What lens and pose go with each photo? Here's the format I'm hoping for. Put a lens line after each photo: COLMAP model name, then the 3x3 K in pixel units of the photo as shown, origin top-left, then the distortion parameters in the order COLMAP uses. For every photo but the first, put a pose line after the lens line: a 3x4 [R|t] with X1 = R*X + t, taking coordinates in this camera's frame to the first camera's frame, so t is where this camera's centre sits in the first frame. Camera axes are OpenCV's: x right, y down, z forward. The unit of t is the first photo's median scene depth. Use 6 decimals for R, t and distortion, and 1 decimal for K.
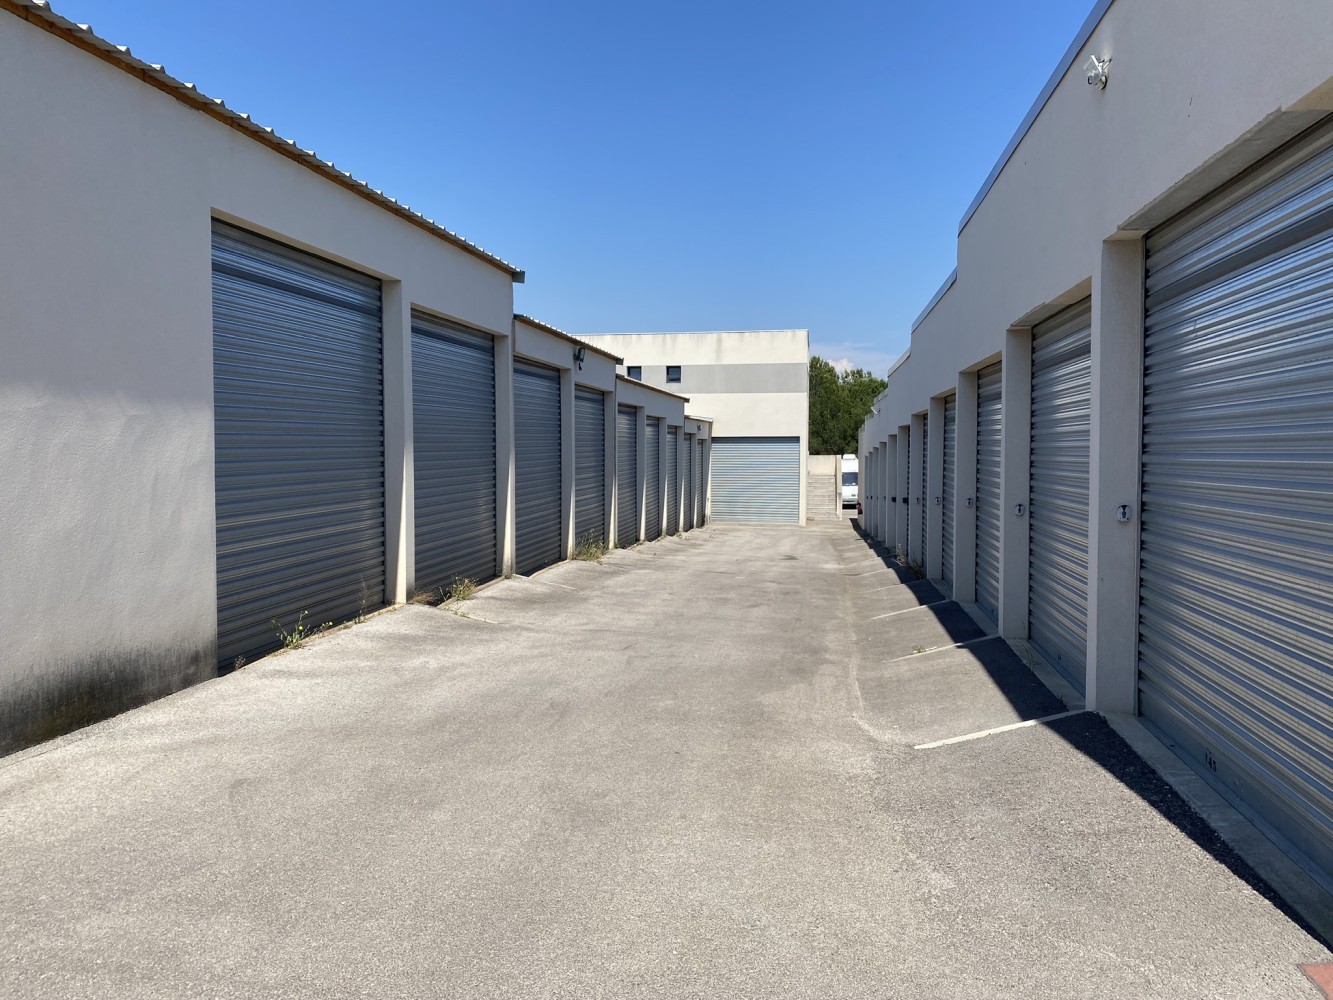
lens RADIAL K [[1028.6, 0, 663.5], [0, 1028.6, 503.7], [0, 0, 1]] dist [0.006762, 0.005056]
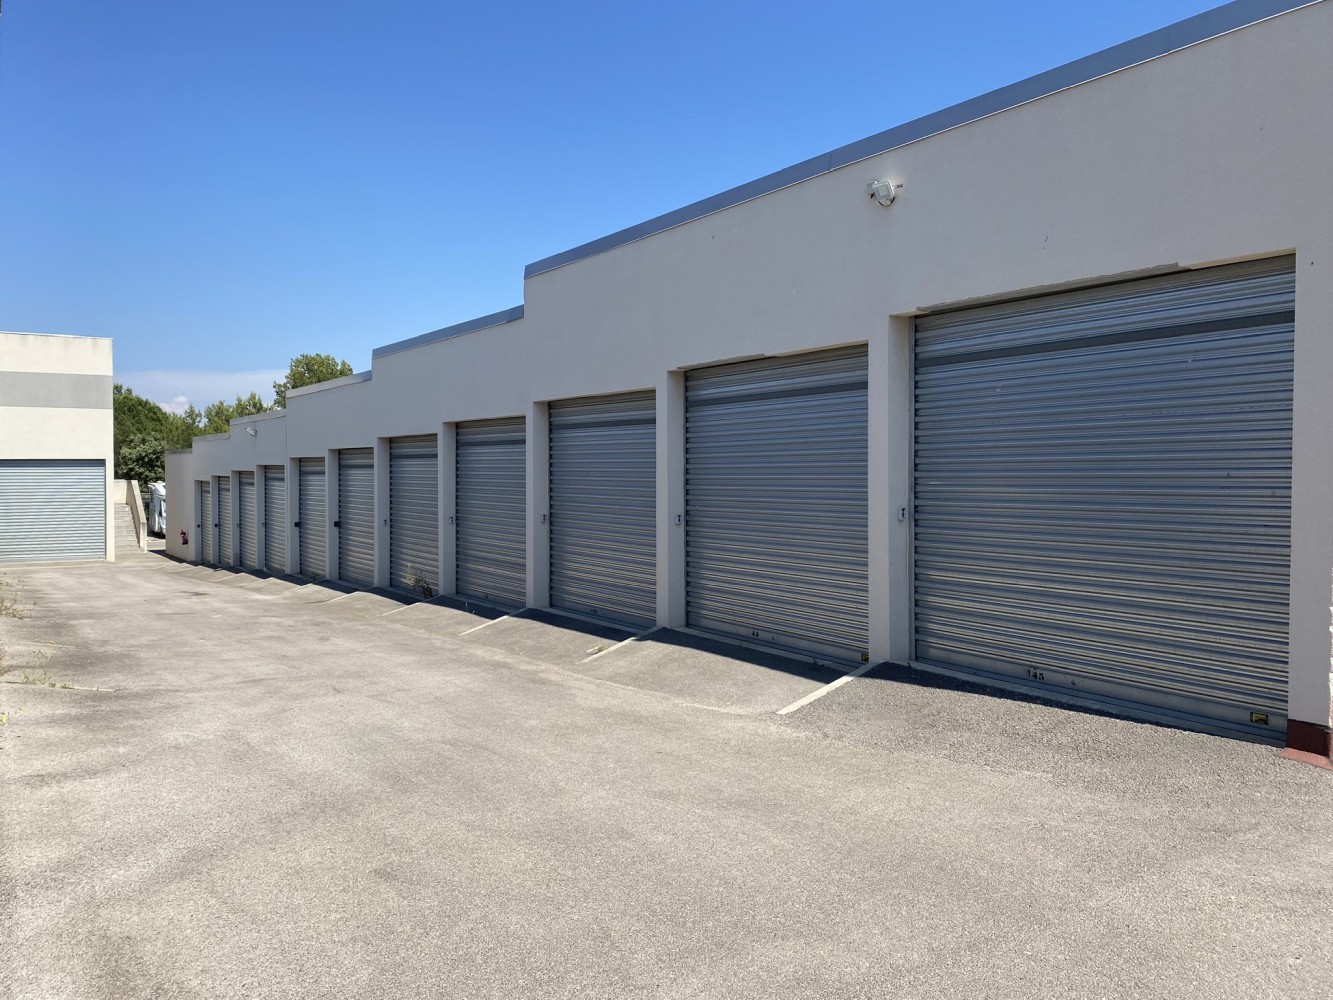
lens RADIAL K [[1028.6, 0, 661.9], [0, 1028.6, 494.4], [0, 0, 1]] dist [0.006762, 0.005056]
pose [[0.731682, -0.018959, 0.681383, -0.725137], [0.041359, 0.999006, -0.016615, -0.007477], [-0.680390, 0.040338, 0.731739, 0.213288]]
